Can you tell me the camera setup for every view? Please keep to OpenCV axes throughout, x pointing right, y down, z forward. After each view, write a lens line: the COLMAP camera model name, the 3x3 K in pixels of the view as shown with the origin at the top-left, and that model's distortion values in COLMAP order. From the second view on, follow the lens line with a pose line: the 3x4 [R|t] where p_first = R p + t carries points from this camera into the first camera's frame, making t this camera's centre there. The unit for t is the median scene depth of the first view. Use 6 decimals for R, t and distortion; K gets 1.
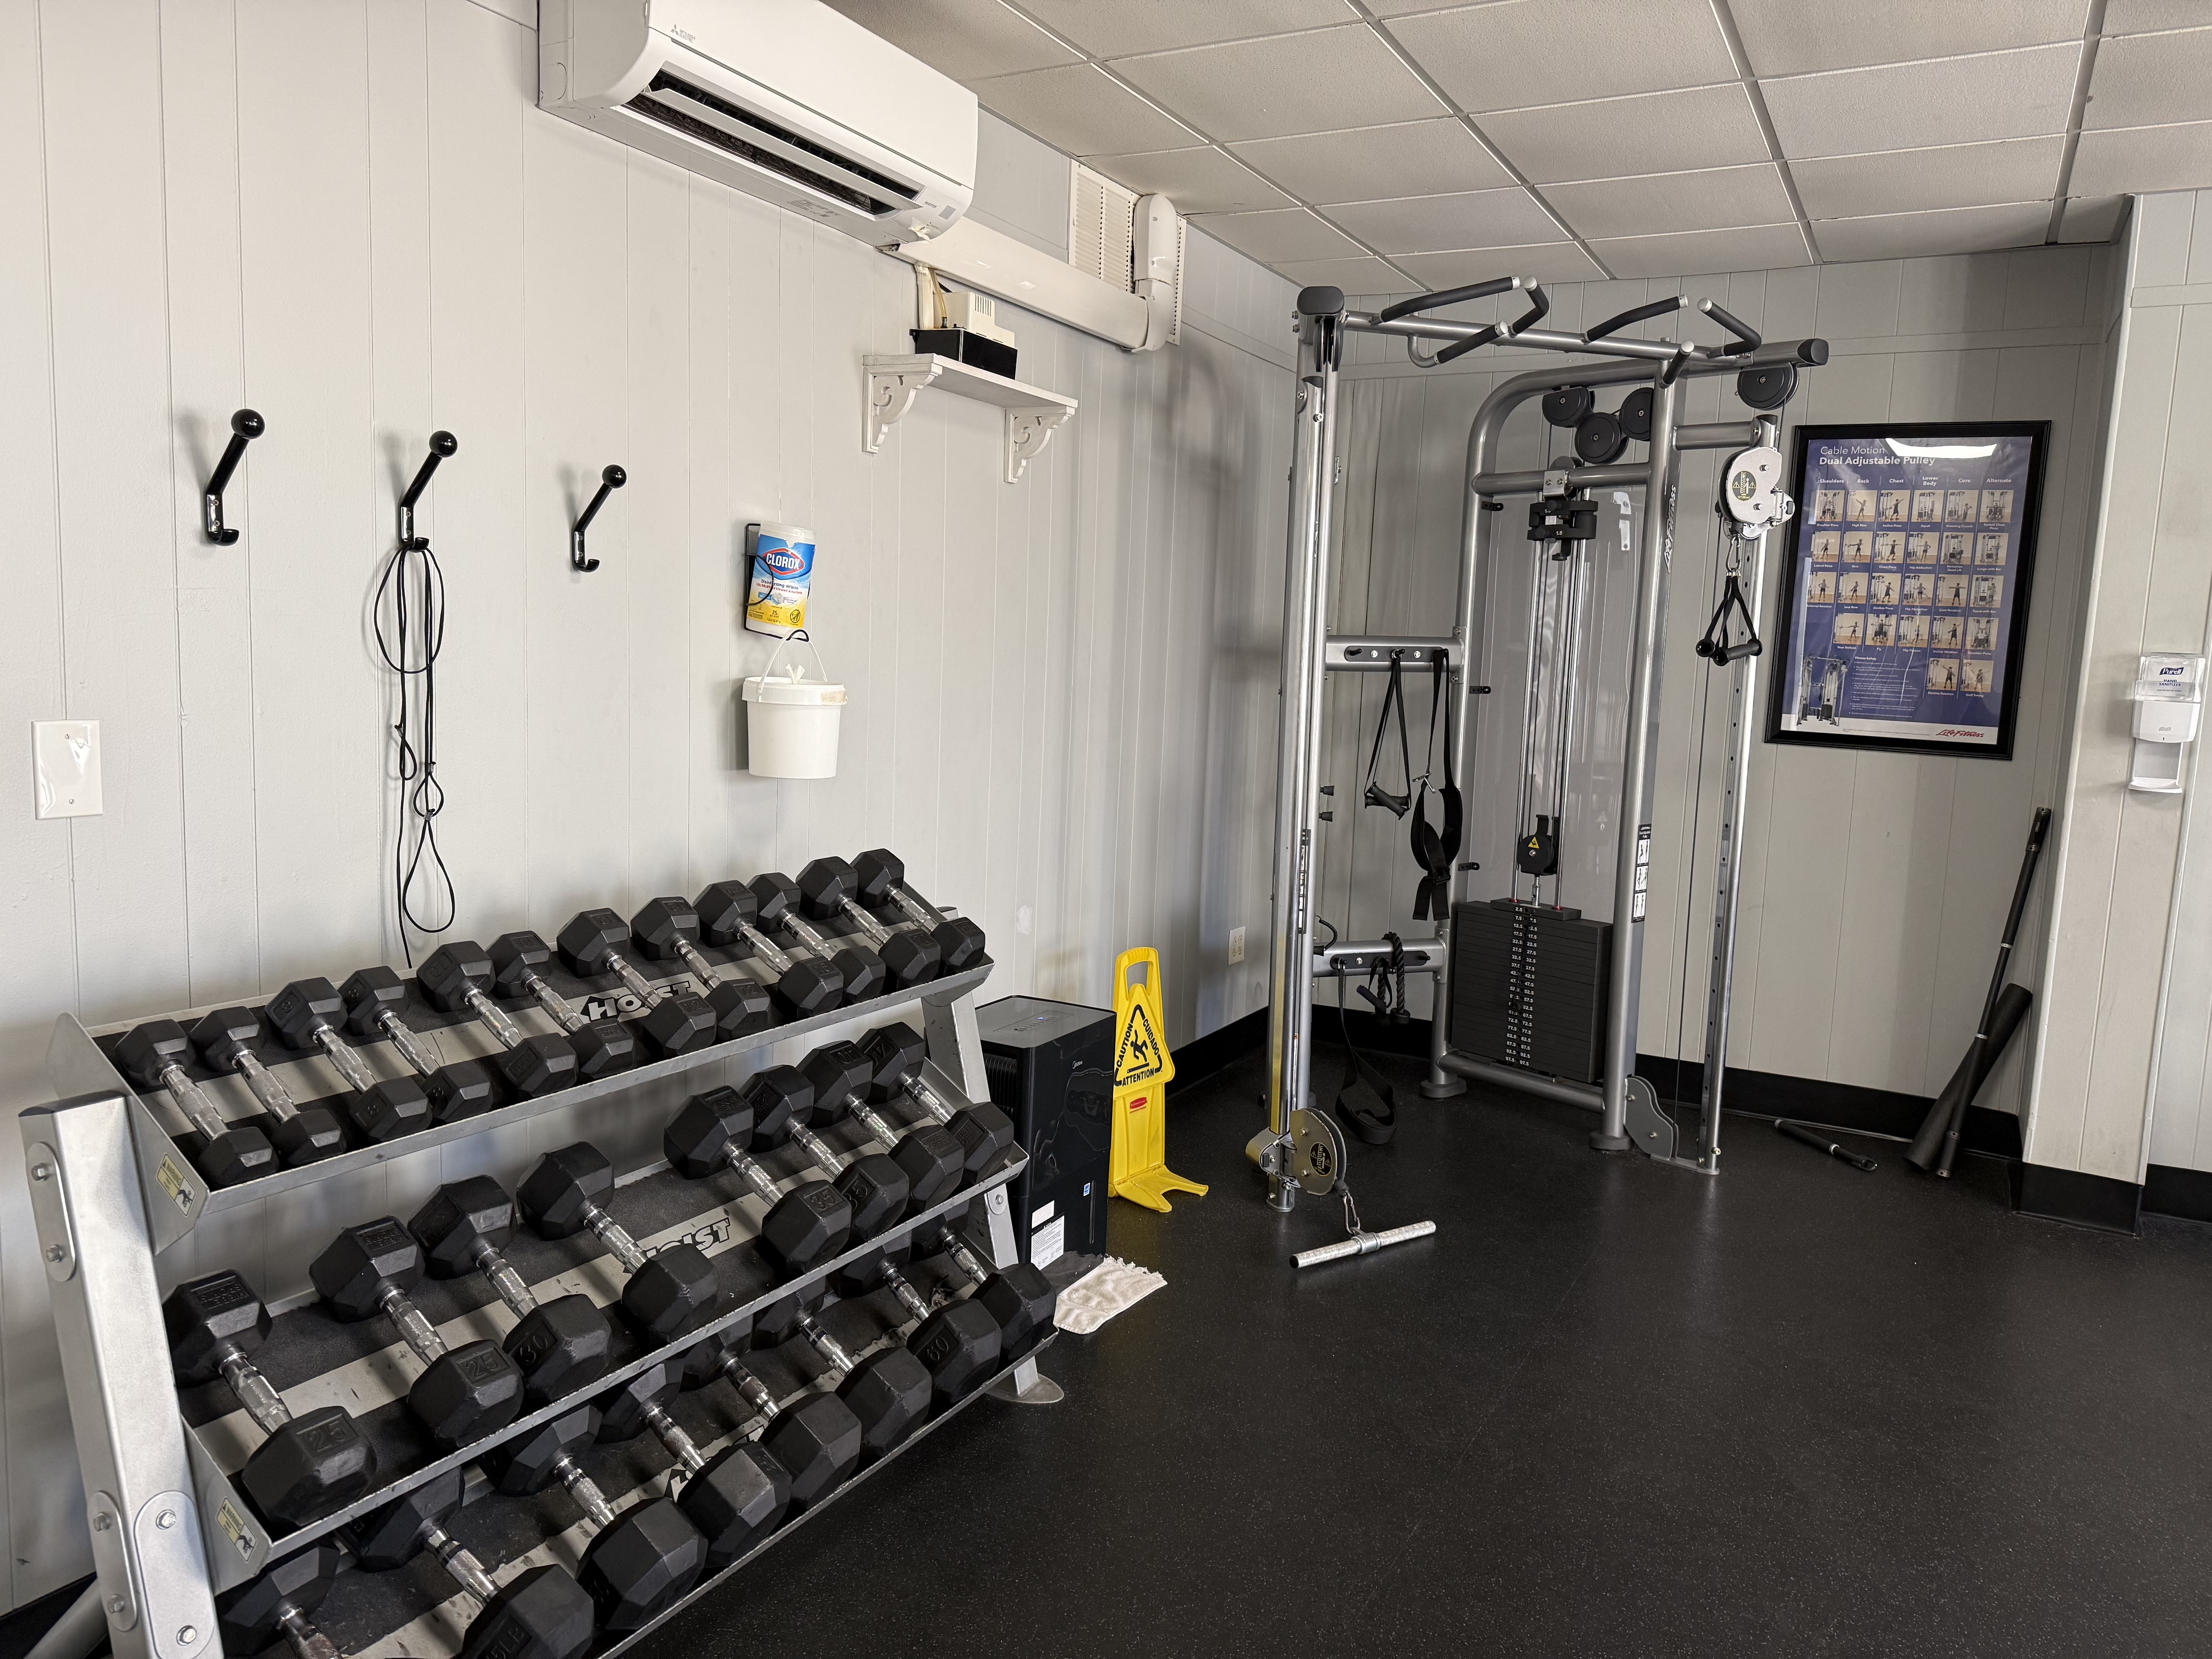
lens RADIAL K [[1548.1, 0, 1106.0], [0, 1548.1, 829.5], [0, 0, 1]] dist [0.097271, -0.090677]
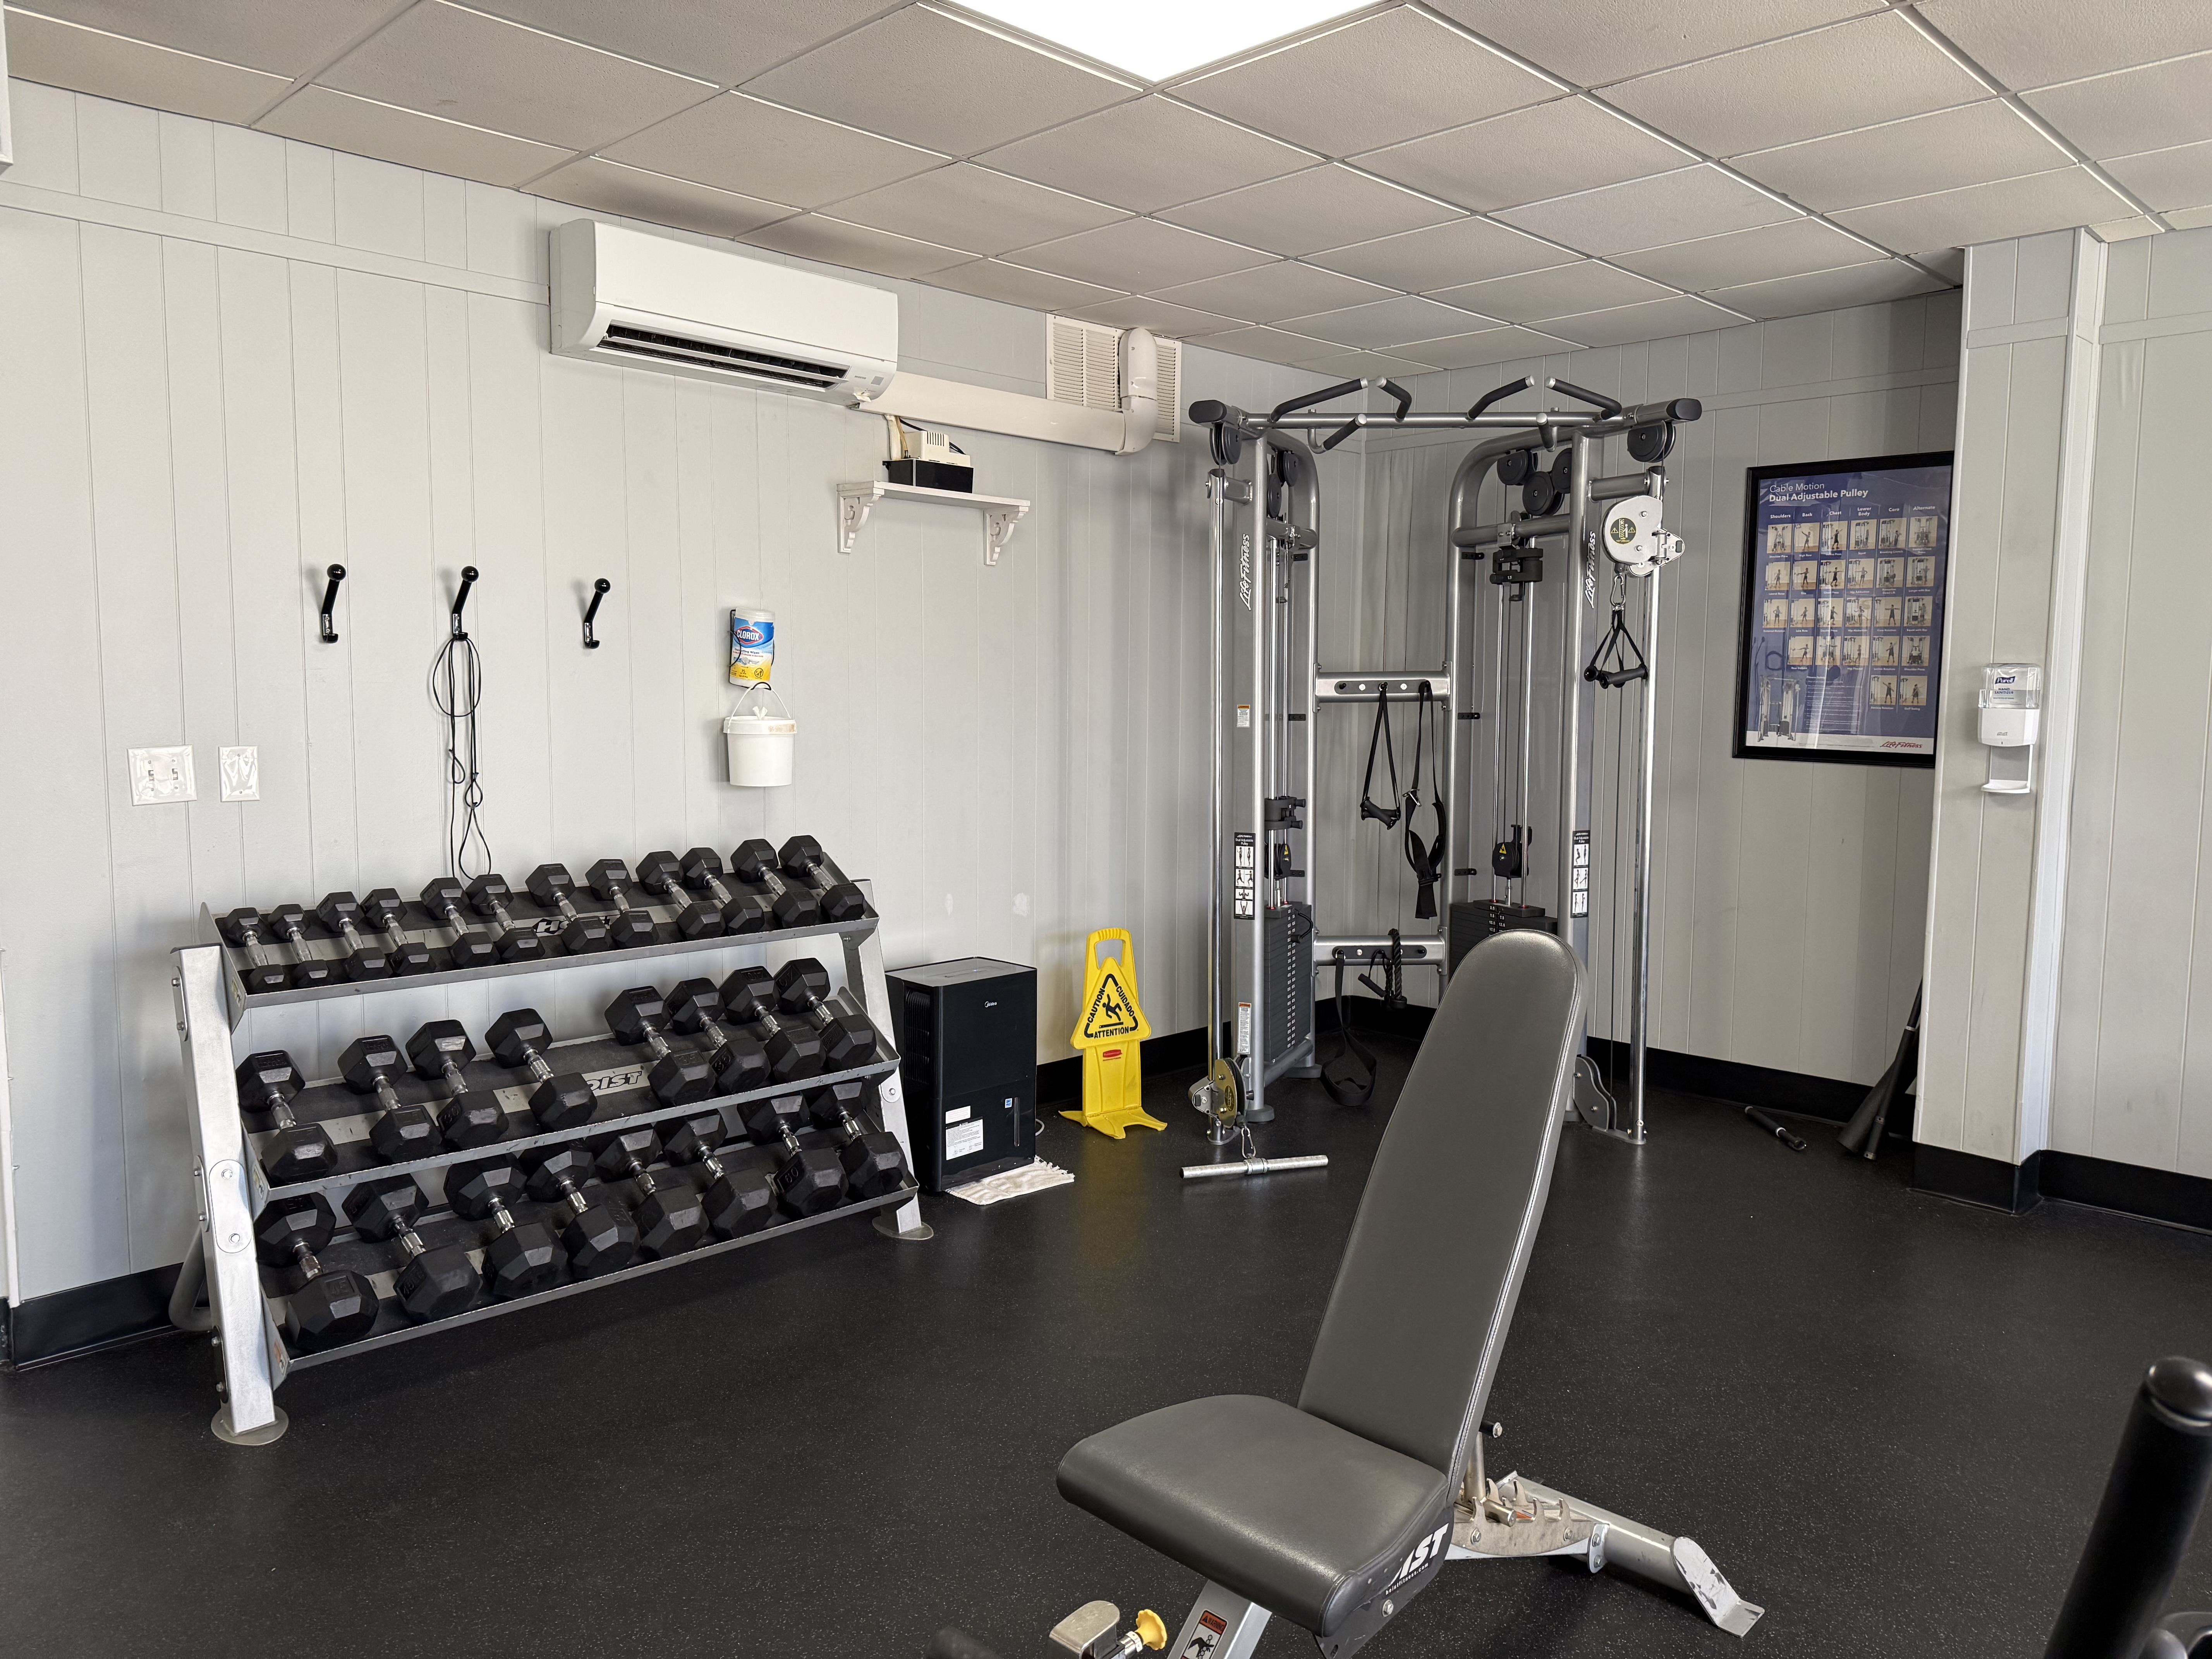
lens RADIAL K [[1548.1, 0, 1106.0], [0, 1548.1, 829.5], [0, 0, 1]] dist [0.097271, -0.090677]
pose [[0.955982, -0.005253, -0.293379, 0.375828], [-0.004510, 0.999459, -0.032592, 0.036929], [0.293392, 0.032480, 0.955440, -0.190139]]
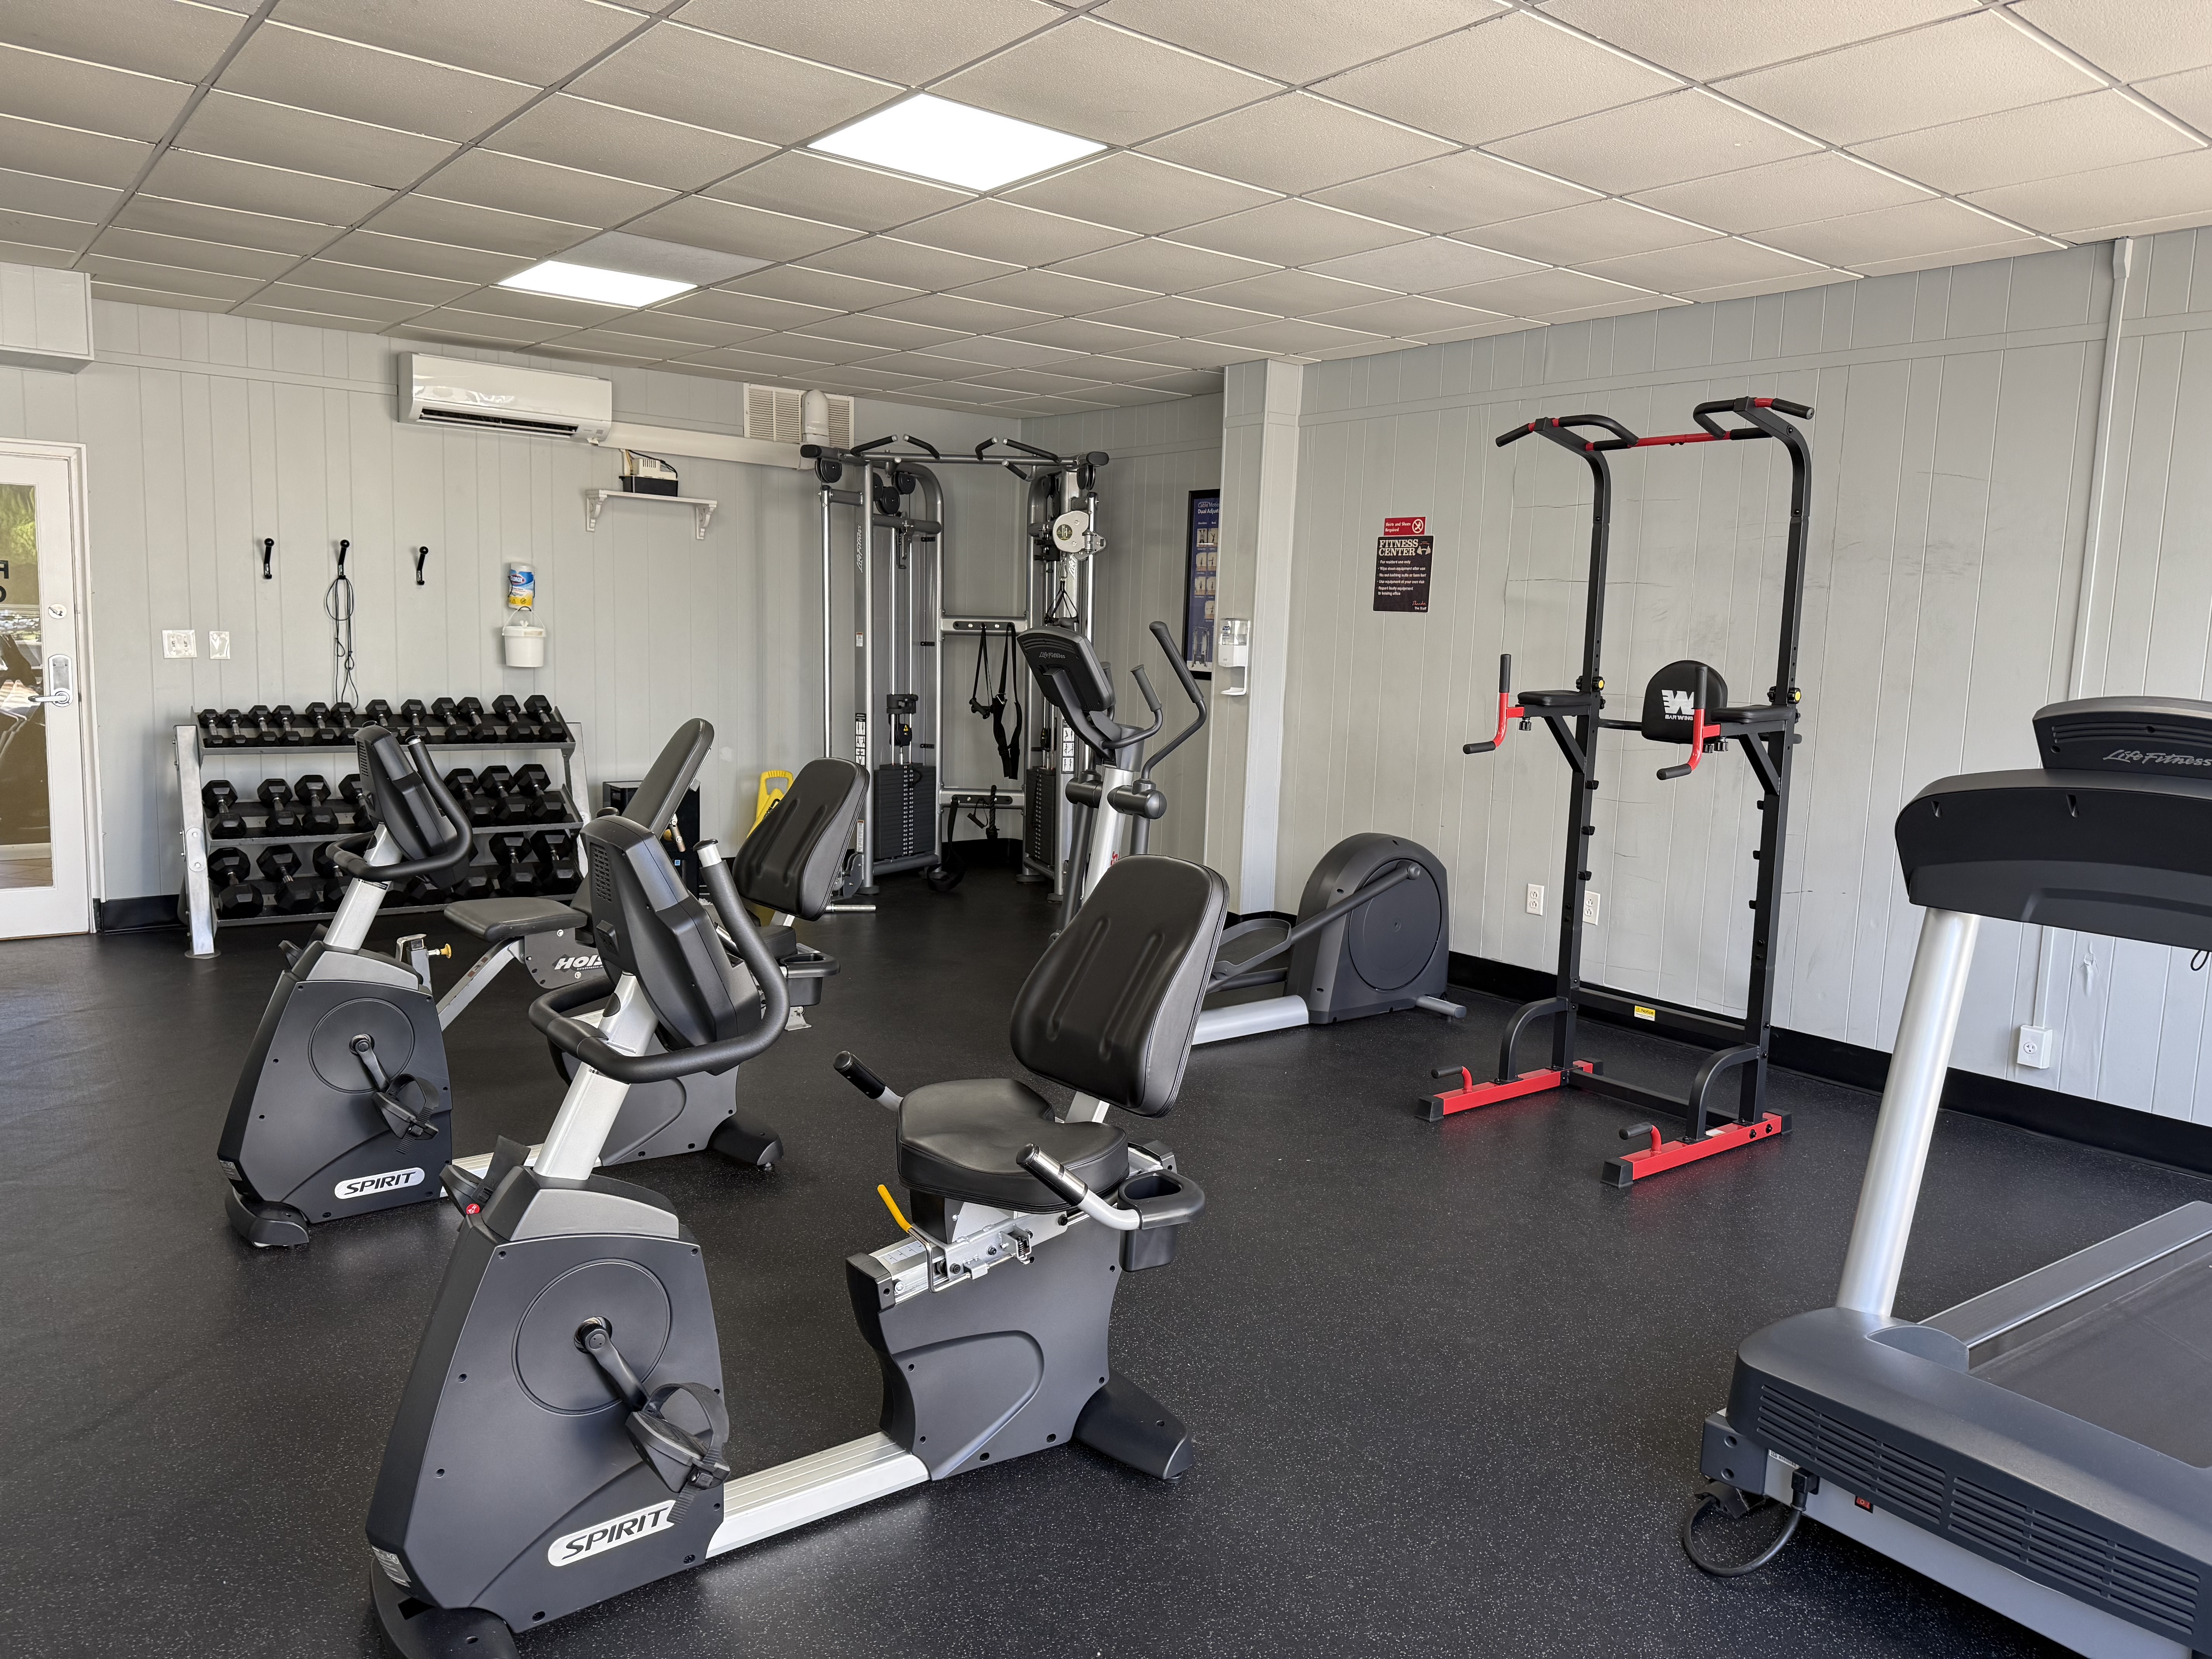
lens RADIAL K [[1625.6, 0, 1176.7], [0, 1625.6, 847.7], [0, 0, 1]] dist [0.105848, -0.131359]
pose [[0.924766, 0.041529, -0.378263, 1.269801], [-0.043076, 0.999062, 0.004374, 0.141592], [0.378090, 0.012249, 0.925688, -0.738267]]
